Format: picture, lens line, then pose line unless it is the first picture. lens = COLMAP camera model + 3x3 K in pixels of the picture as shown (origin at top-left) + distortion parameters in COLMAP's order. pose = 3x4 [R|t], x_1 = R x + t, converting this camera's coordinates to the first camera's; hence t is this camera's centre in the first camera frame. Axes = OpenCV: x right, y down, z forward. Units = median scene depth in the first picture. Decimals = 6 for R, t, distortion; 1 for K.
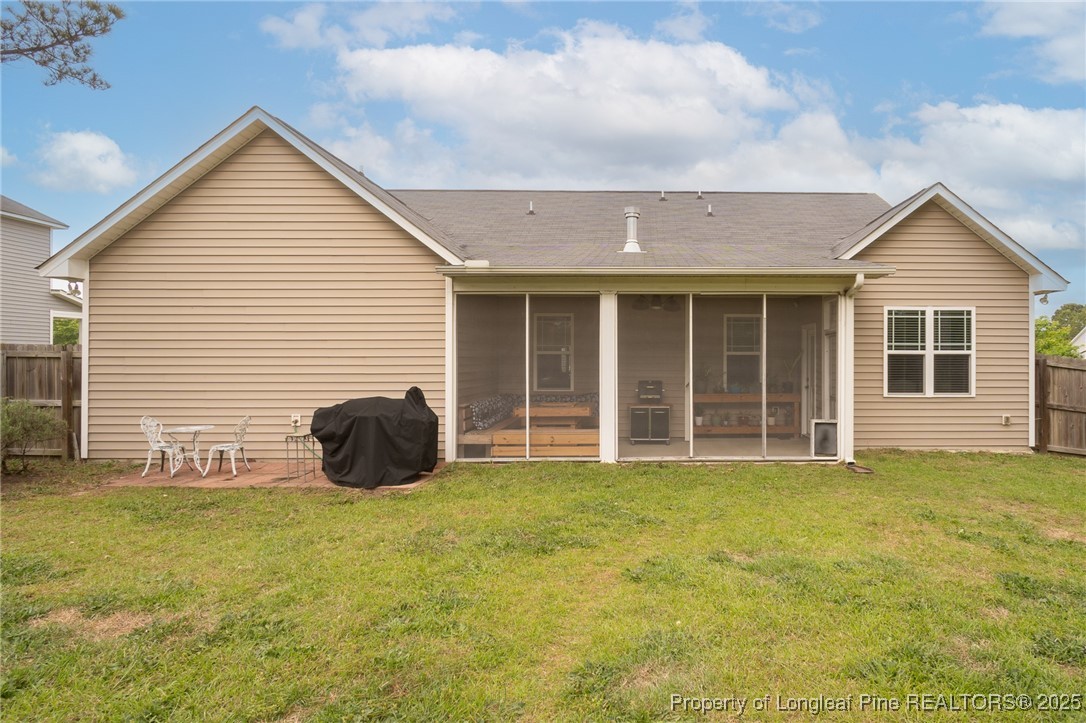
lens RADIAL K [[617.3, 0, 545.1], [0, 617.3, 357.5], [0, 0, 1]] dist [-0.016790, 0.000231]
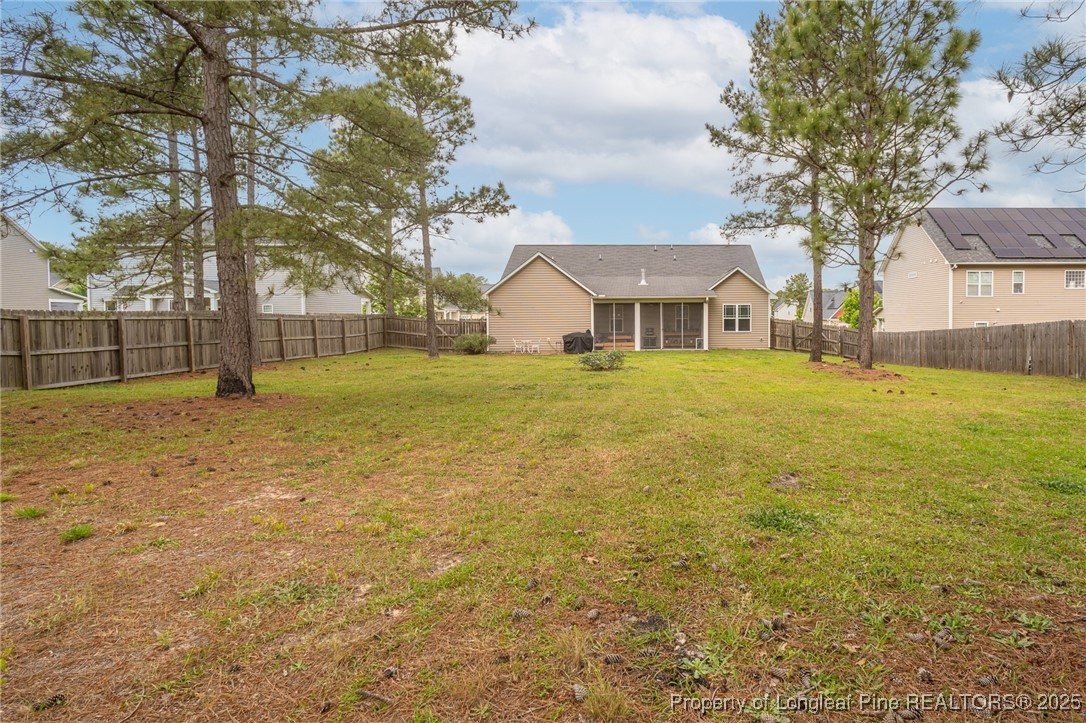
lens RADIAL K [[617.3, 0, 541.3], [0, 617.3, 364.4], [0, 0, 1]] dist [-0.016790, 0.000231]
pose [[0.999863, -0.014104, -0.008637, -0.395883], [0.014548, 0.998455, 0.053621, 0.047314], [0.007867, -0.053739, 0.998524, -2.383838]]
